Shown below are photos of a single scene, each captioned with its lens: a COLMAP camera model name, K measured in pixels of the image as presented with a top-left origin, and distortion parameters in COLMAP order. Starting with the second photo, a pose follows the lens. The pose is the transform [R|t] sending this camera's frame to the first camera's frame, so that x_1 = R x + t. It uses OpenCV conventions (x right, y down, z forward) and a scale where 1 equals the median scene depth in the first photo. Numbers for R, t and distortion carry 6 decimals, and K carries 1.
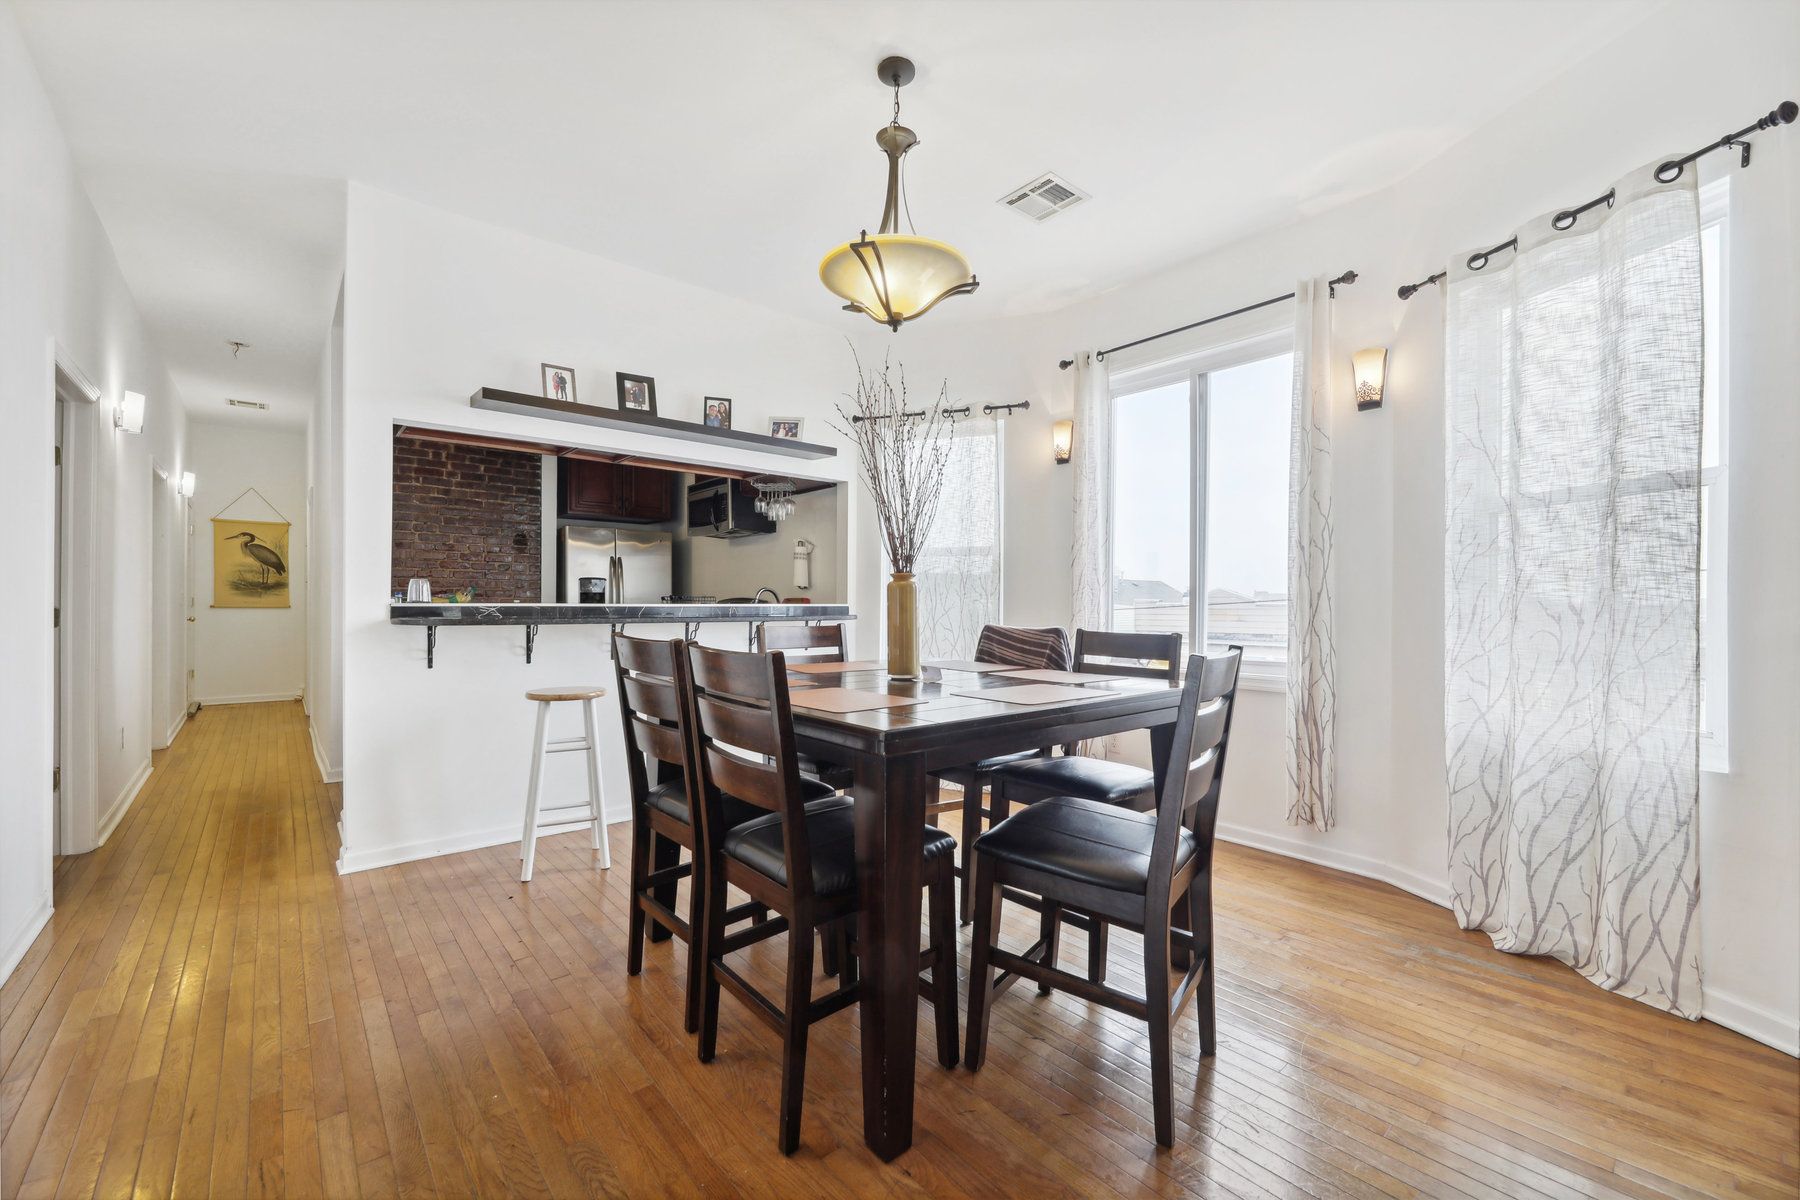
lens RADIAL K [[727.7, 0, 869.7], [0, 727.7, 601.0], [0, 0, 1]] dist [-0.001698, -0.001376]
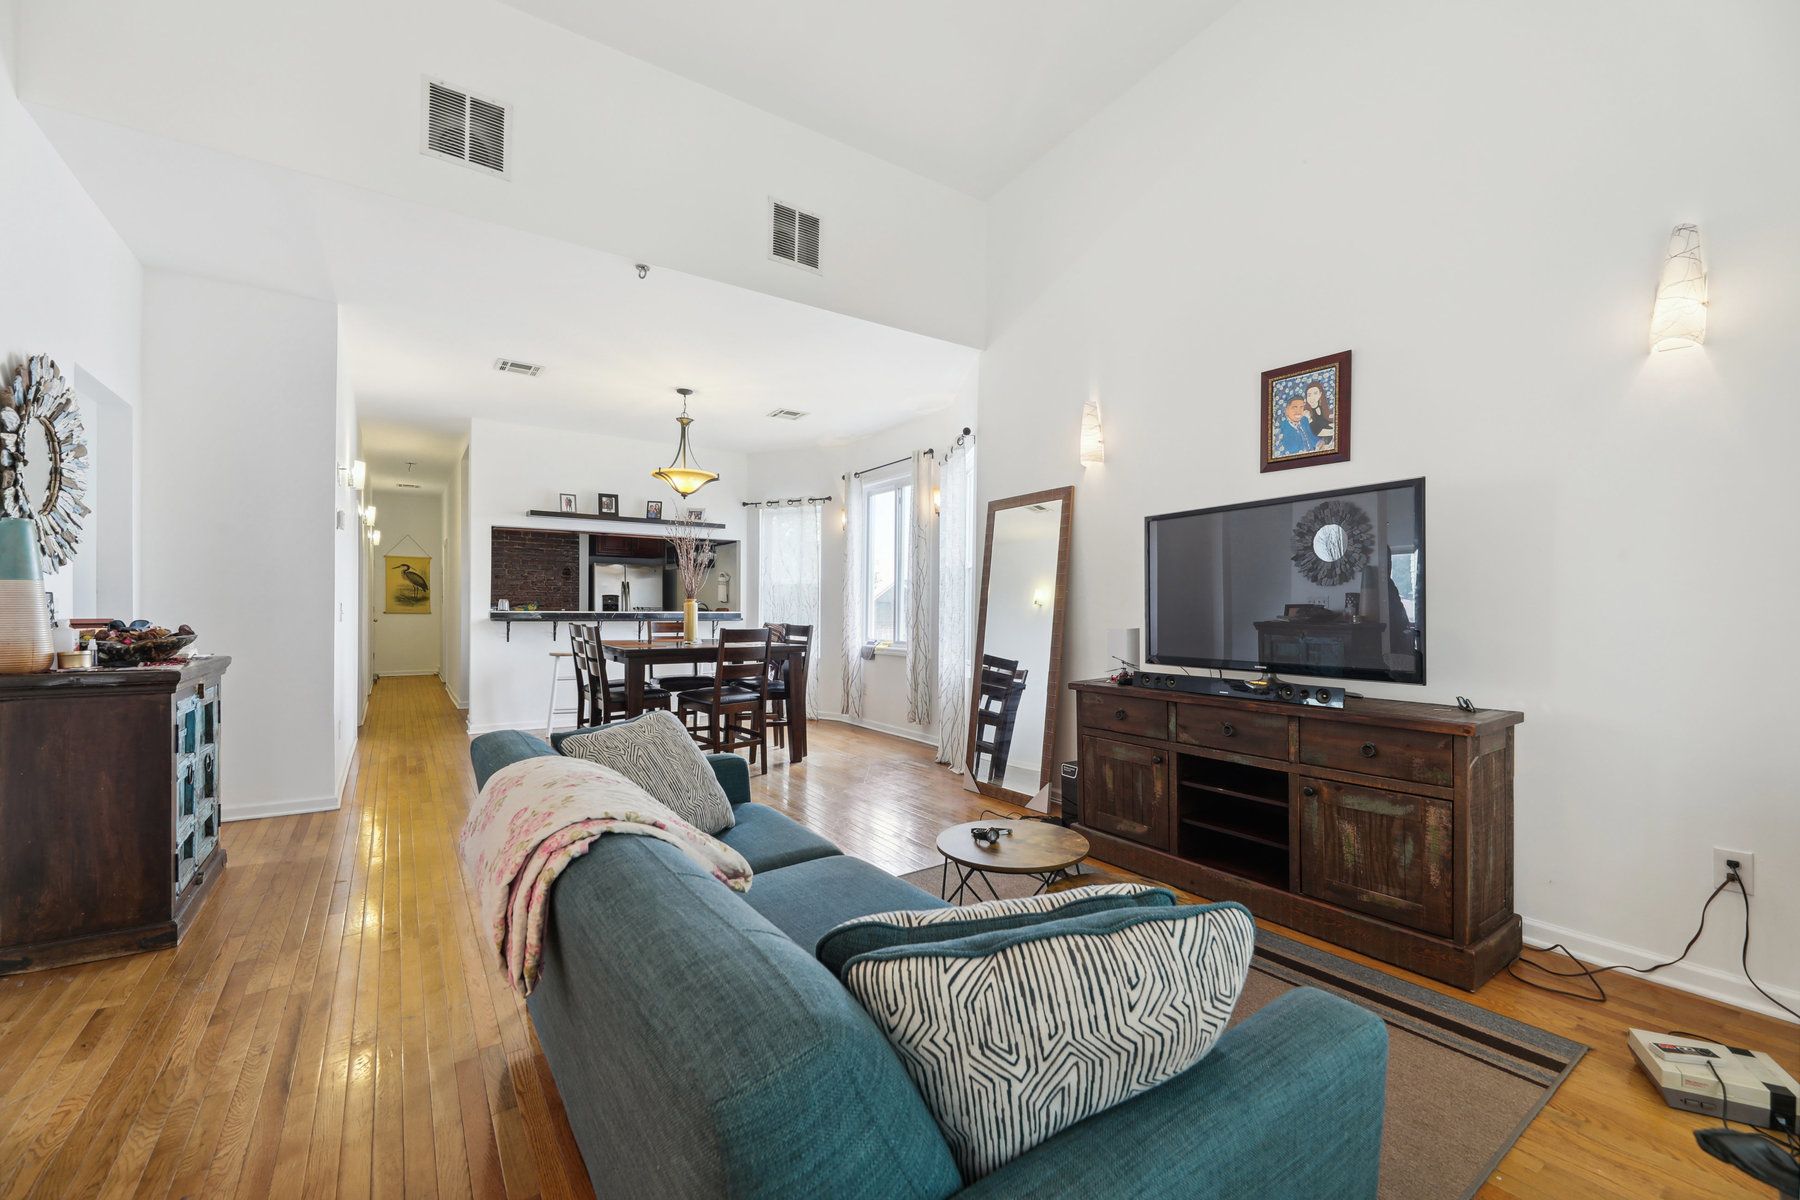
lens RADIAL K [[727.7, 0, 864.2], [0, 727.7, 605.3], [0, 0, 1]] dist [-0.001698, -0.001376]
pose [[0.993312, 0.000007, -0.115461, 0.538648], [-0.000377, 0.999995, -0.003182, -0.006722], [0.115461, 0.003205, 0.993307, -0.789444]]
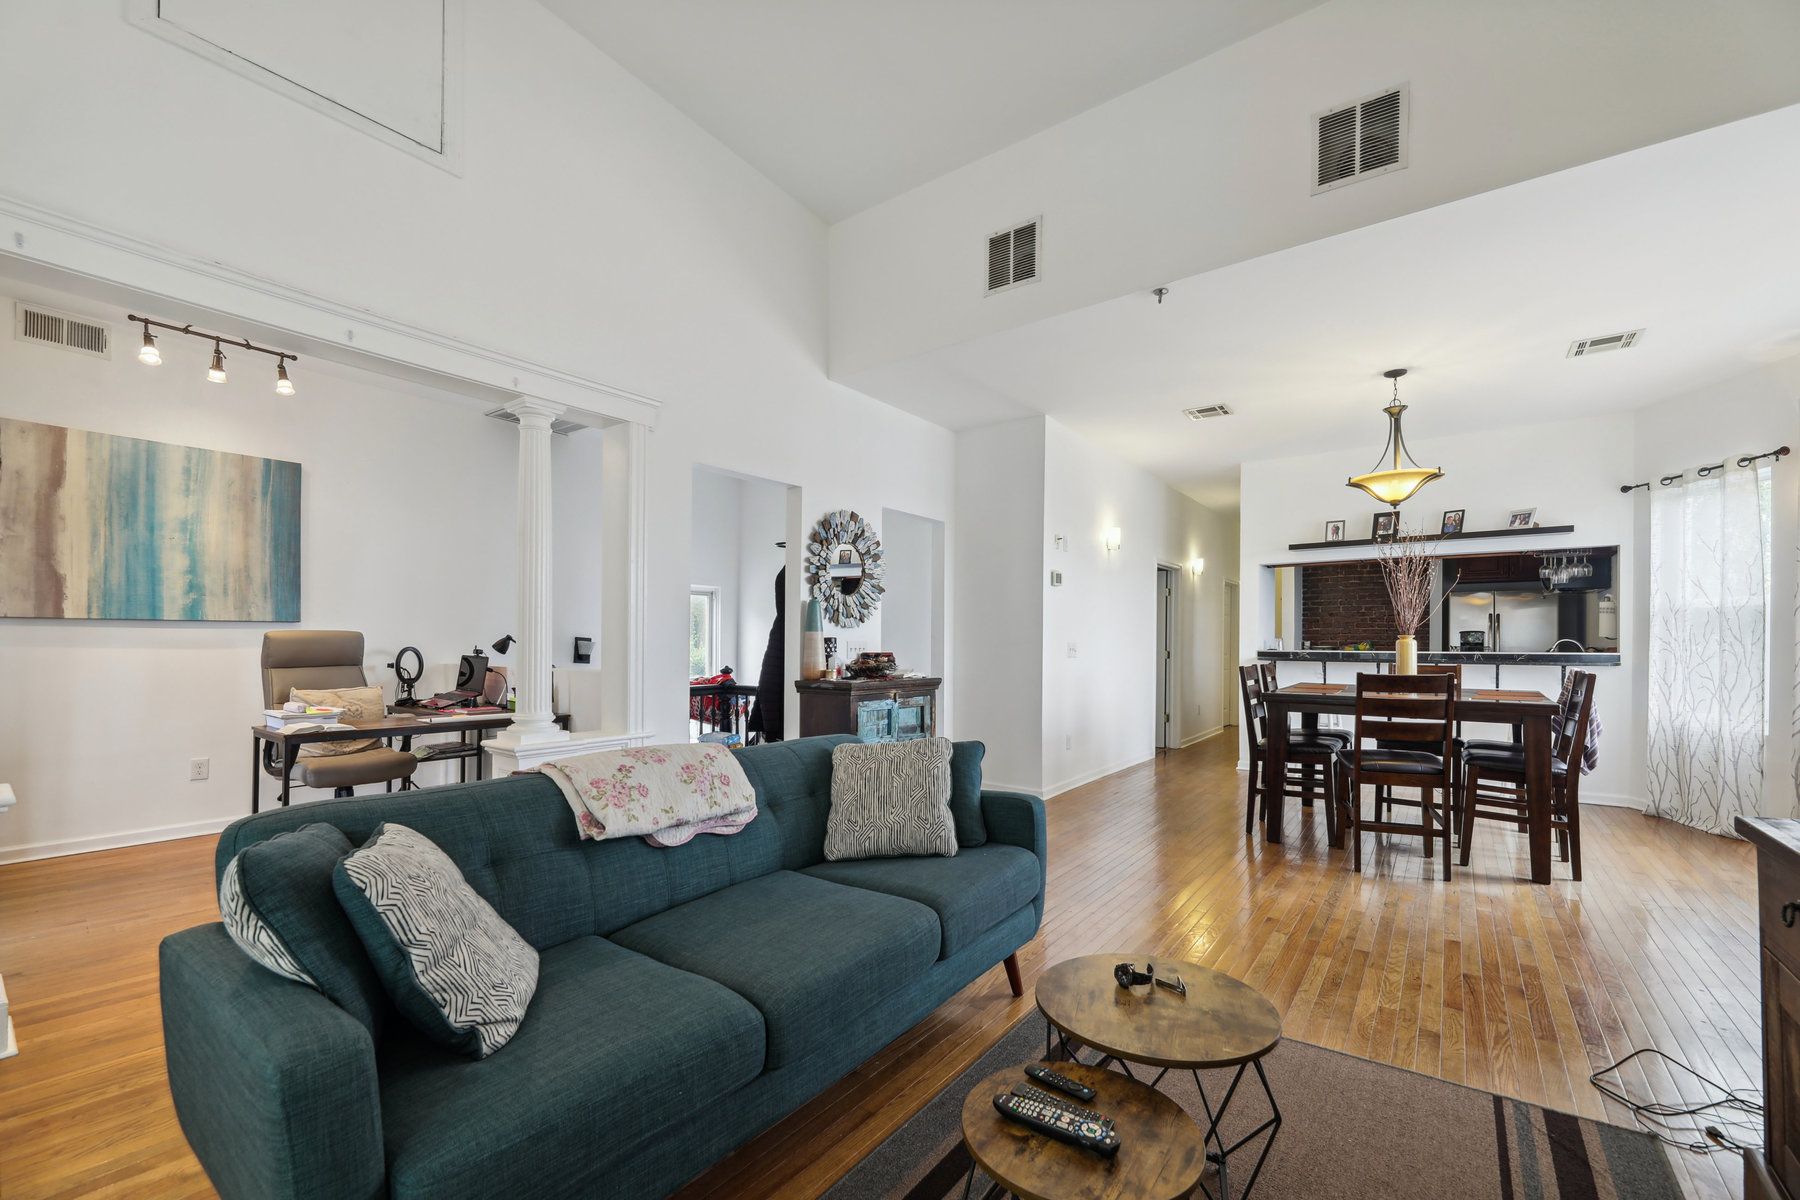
lens RADIAL K [[727.7, 0, 899.2], [0, 727.7, 659.1], [0, 0, 1]] dist [-0.001698, -0.001376]
pose [[0.233164, 0.017606, -0.972278, 0.948631], [-0.001265, 0.999841, 0.017802, -0.006211], [0.972436, -0.002921, 0.233150, -0.424051]]
